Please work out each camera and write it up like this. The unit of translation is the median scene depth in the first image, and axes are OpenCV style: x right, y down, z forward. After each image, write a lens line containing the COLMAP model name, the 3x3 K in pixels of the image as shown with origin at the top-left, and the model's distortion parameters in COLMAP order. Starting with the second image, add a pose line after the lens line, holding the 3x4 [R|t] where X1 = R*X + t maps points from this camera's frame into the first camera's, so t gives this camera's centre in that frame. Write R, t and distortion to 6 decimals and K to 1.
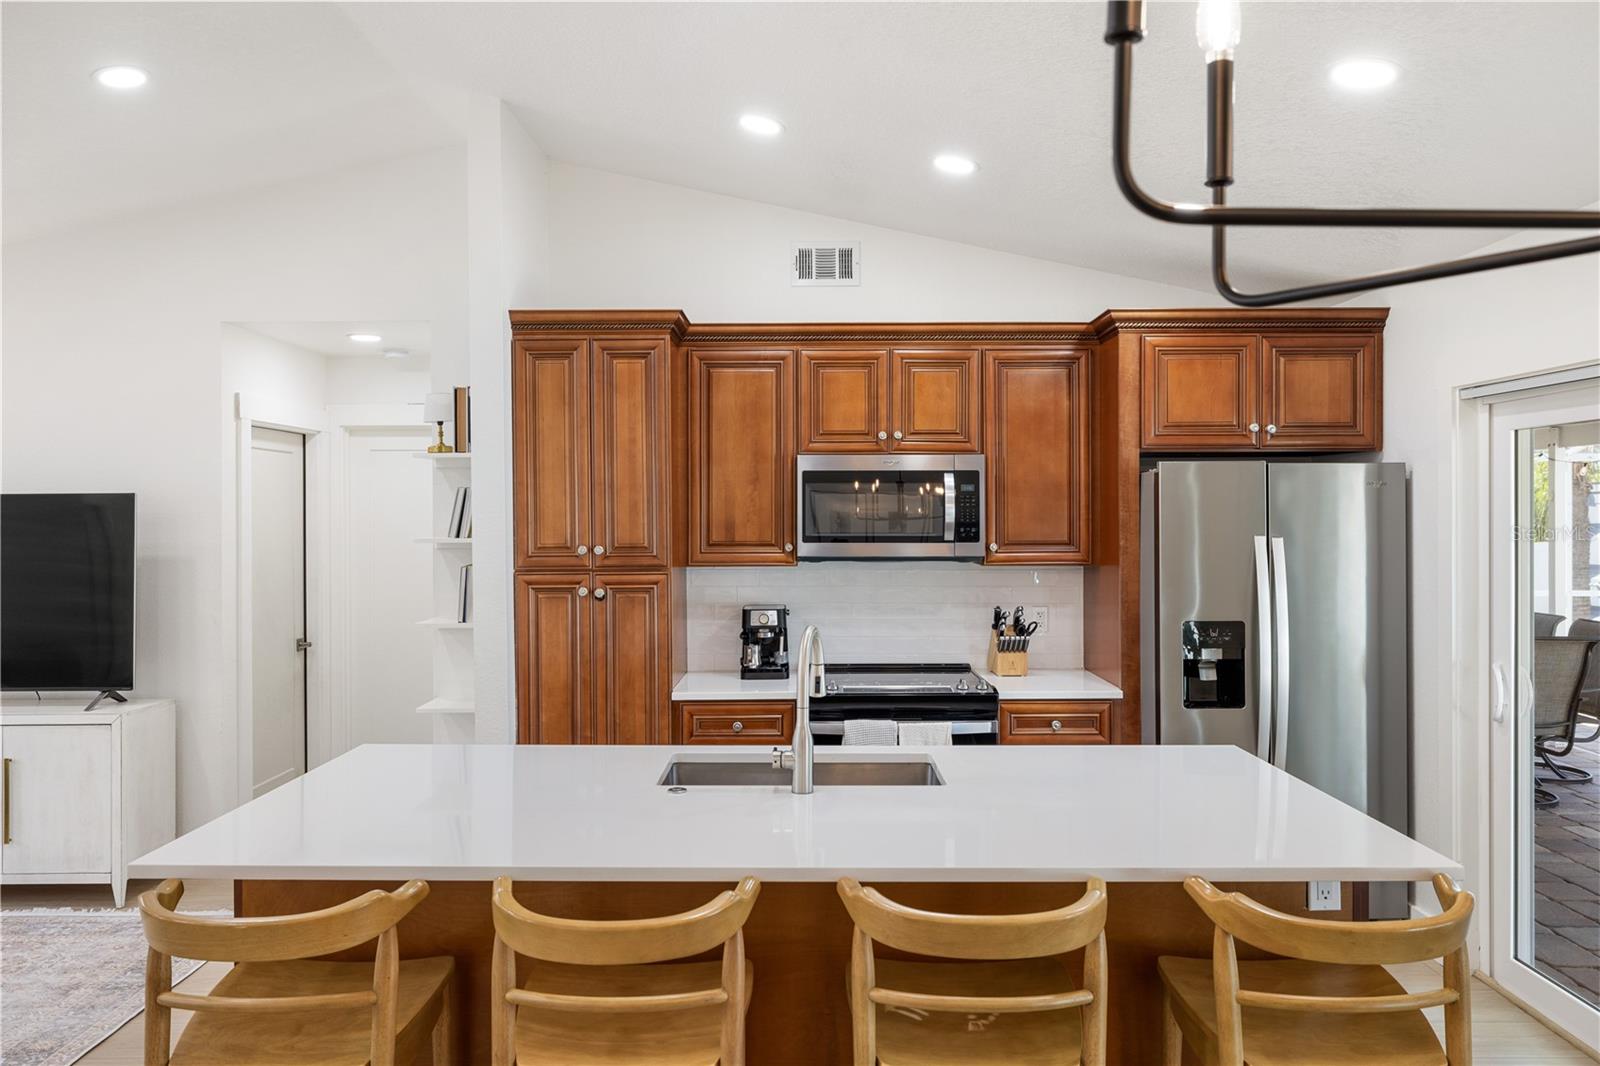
lens RADIAL K [[1119.6, 0, 802.1], [0, 1119.6, 516.7], [0, 0, 1]] dist [-0.001513, -0.008479]
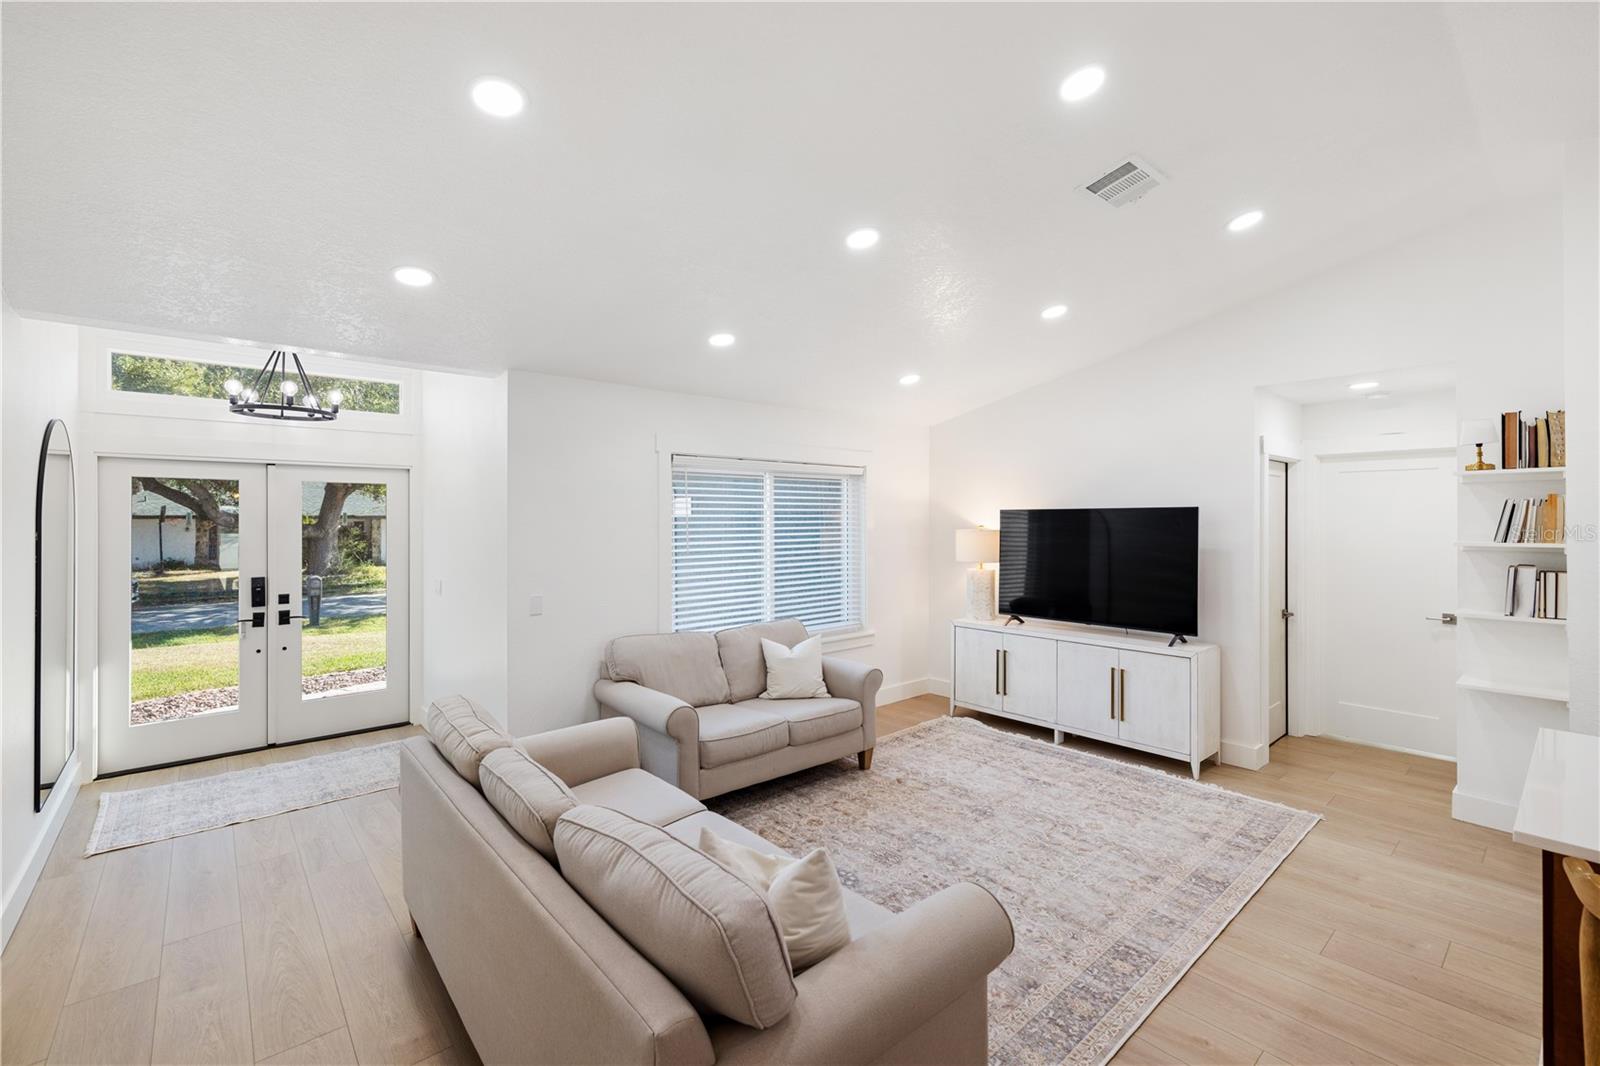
lens RADIAL K [[677.3, 0, 805.2], [0, 677.3, 520.4], [0, 0, 1]] dist [-0.001301, 0.000421]
pose [[0.658290, 0.004087, -0.752753, -0.279602], [-0.003105, 0.999991, 0.002714, -0.004013], [0.752758, 0.000551, 0.658297, -0.009012]]
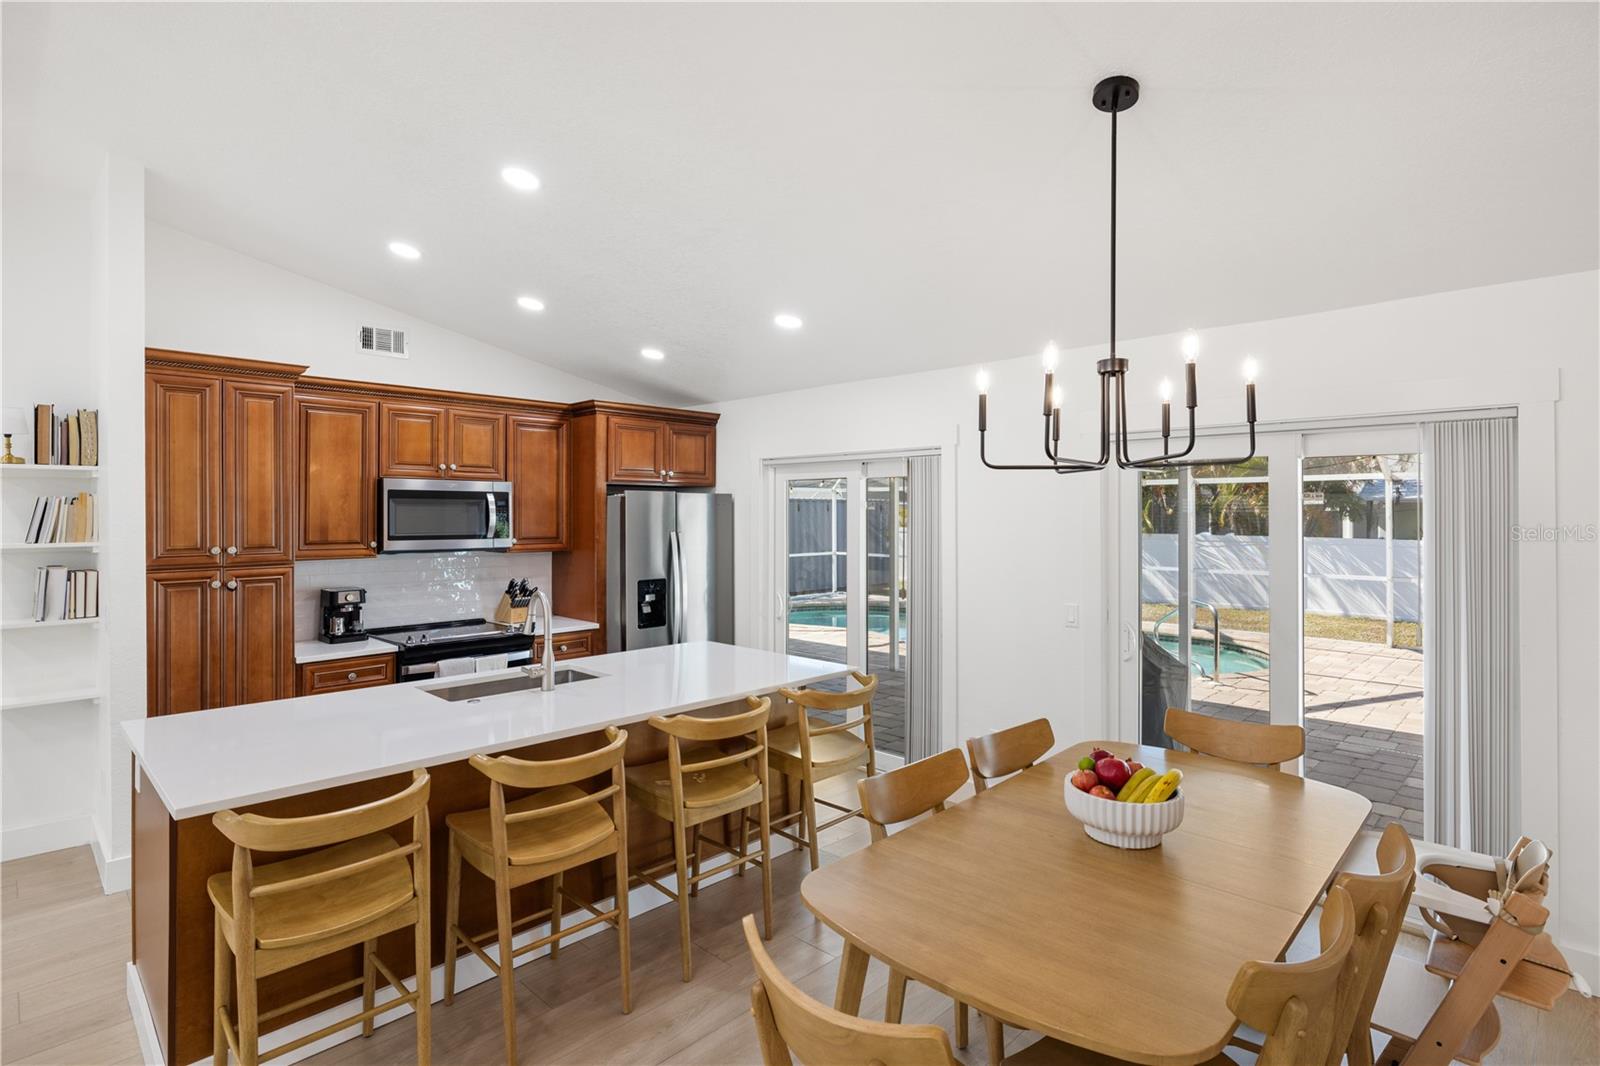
lens RADIAL K [[786.0, 0, 788.6], [0, 786.0, 511.0], [0, 0, 1]] dist [-0.011673, 0.001285]
pose [[0.703677, 0.005155, 0.710502, -0.359712], [-0.000988, 0.999980, -0.006277, -0.008825], [-0.710520, 0.003715, 0.703667, -0.049869]]
